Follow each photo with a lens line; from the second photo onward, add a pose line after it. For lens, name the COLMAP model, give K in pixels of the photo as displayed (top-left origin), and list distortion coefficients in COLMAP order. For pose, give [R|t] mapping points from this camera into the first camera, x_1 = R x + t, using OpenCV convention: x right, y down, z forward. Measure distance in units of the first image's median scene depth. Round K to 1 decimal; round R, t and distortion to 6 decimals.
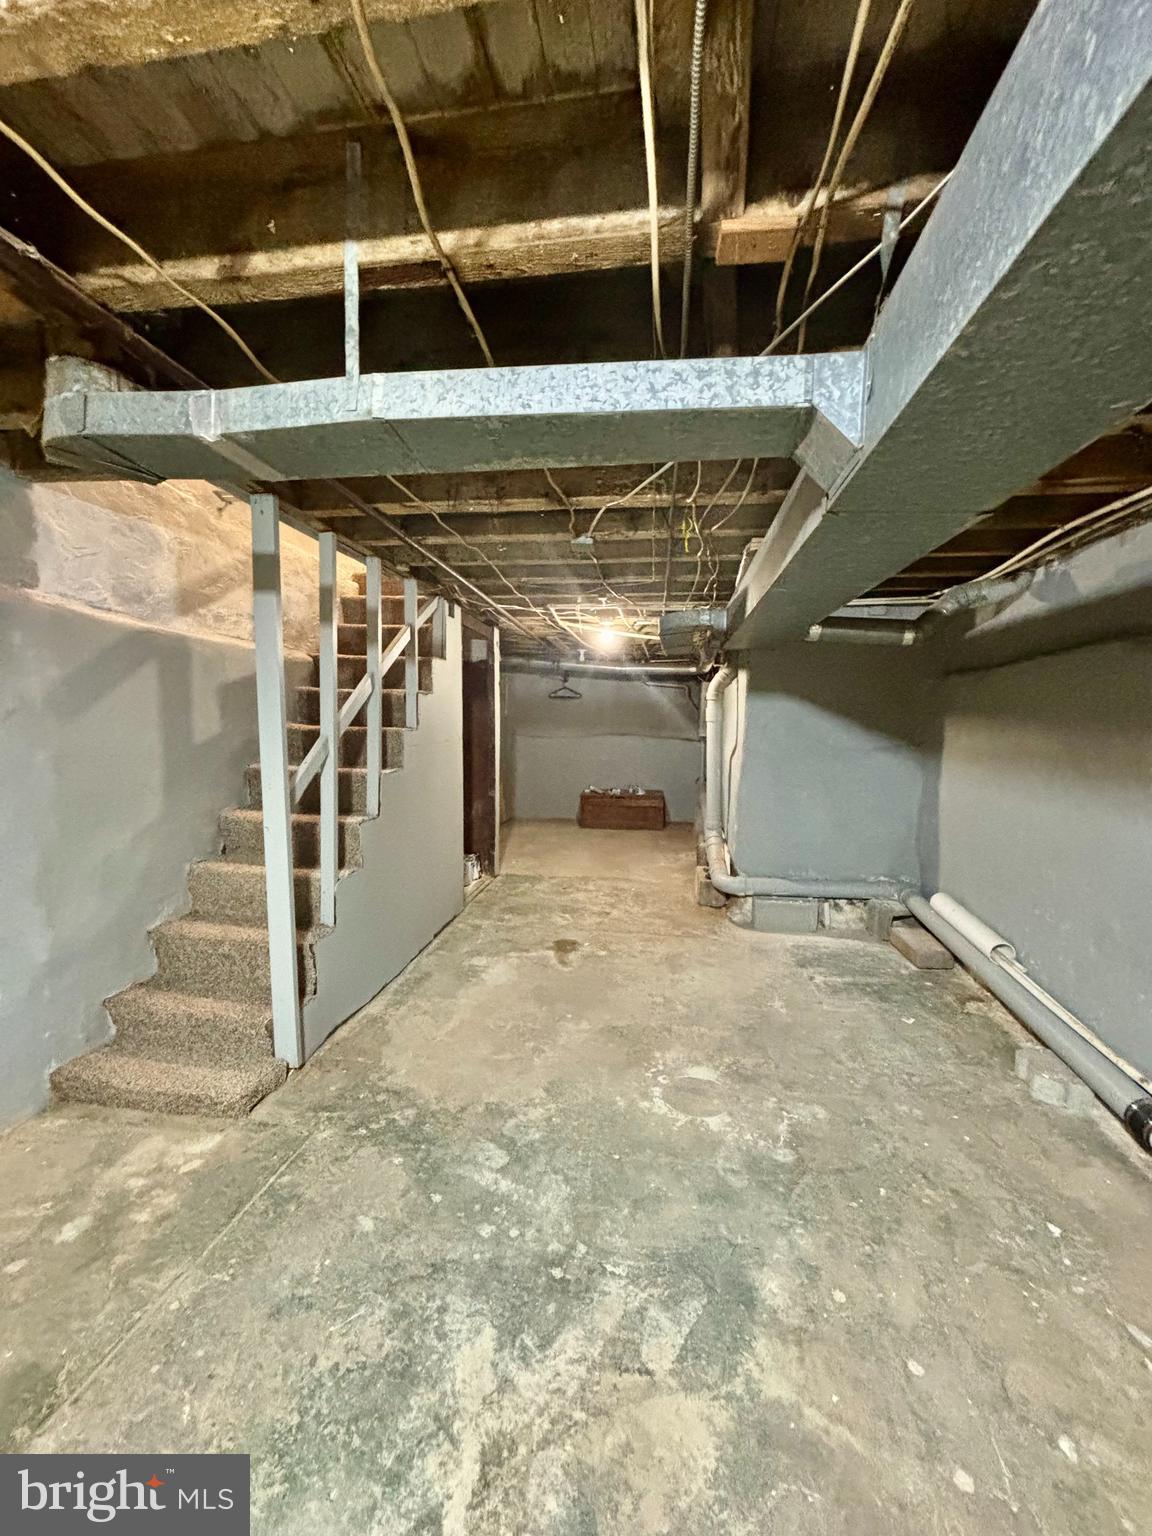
lens RADIAL K [[617.2, 0, 578.2], [0, 617.2, 773.4], [0, 0, 1]] dist [0.001678, 0.000343]
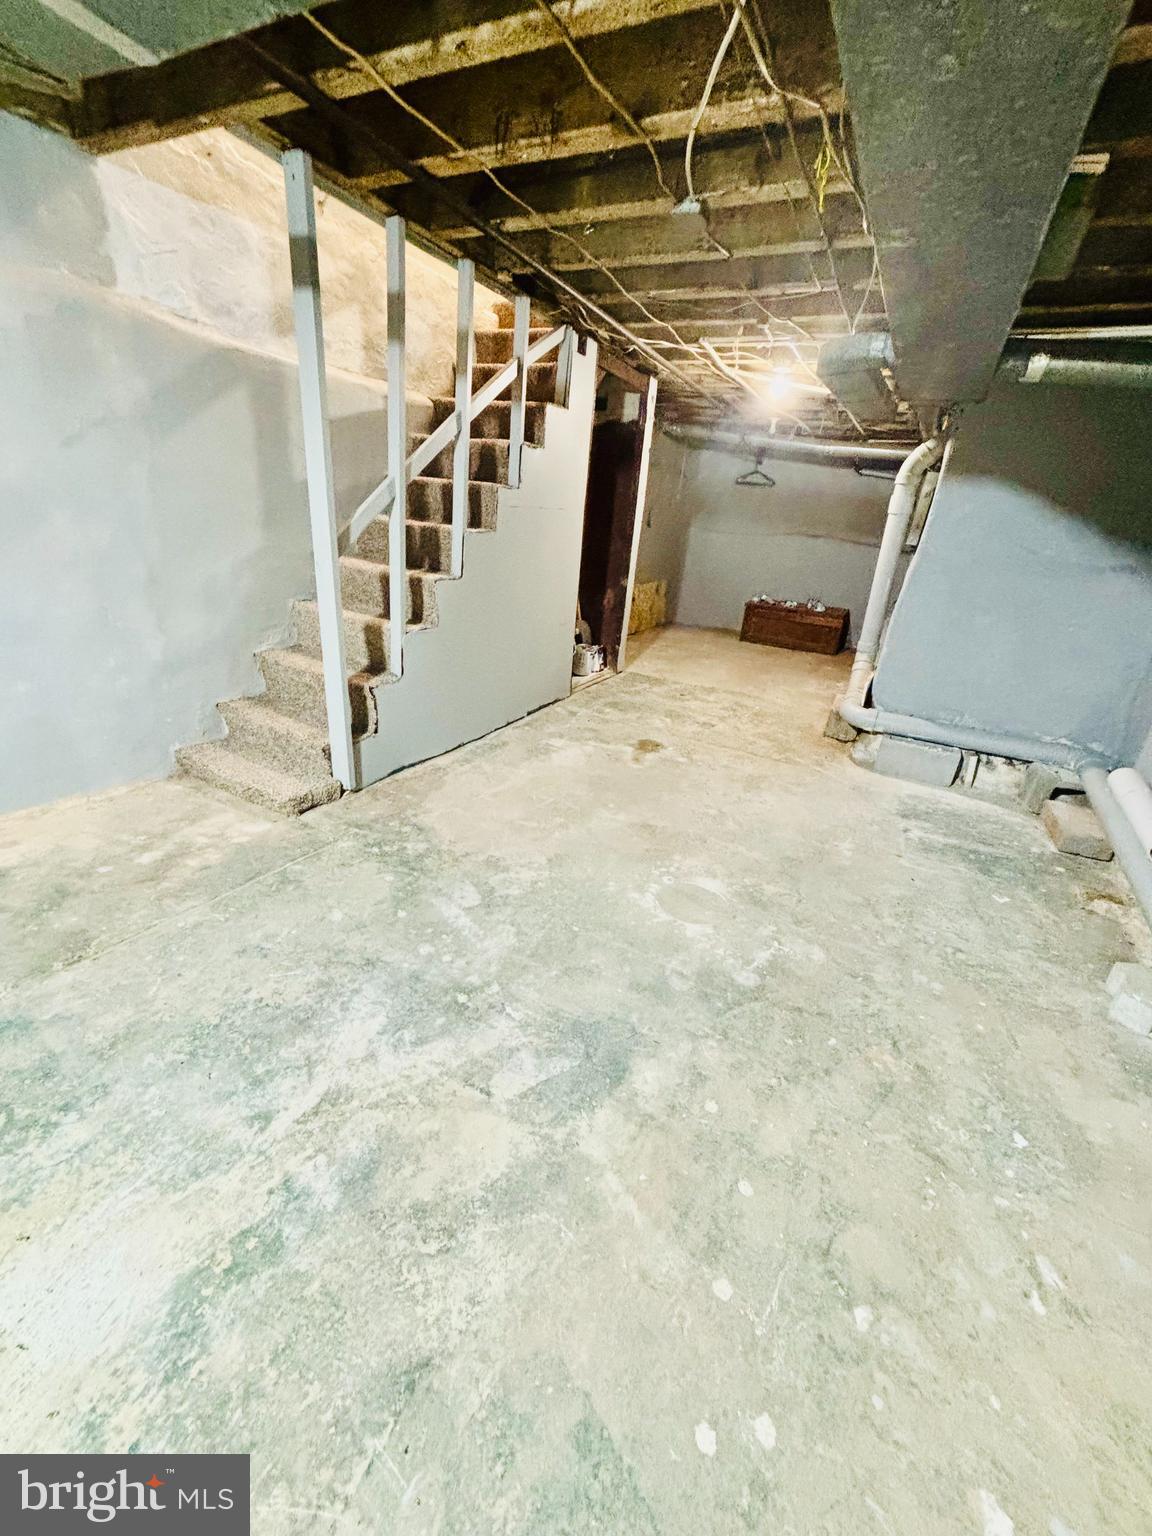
lens RADIAL K [[617.2, 0, 574.1], [0, 617.2, 769.2], [0, 0, 1]] dist [0.001678, 0.000343]
pose [[0.935927, 0.198165, -0.291154, 0.252929], [-0.105420, 0.946413, 0.305269, 0.051805], [0.336046, -0.255016, 0.906664, 0.123503]]
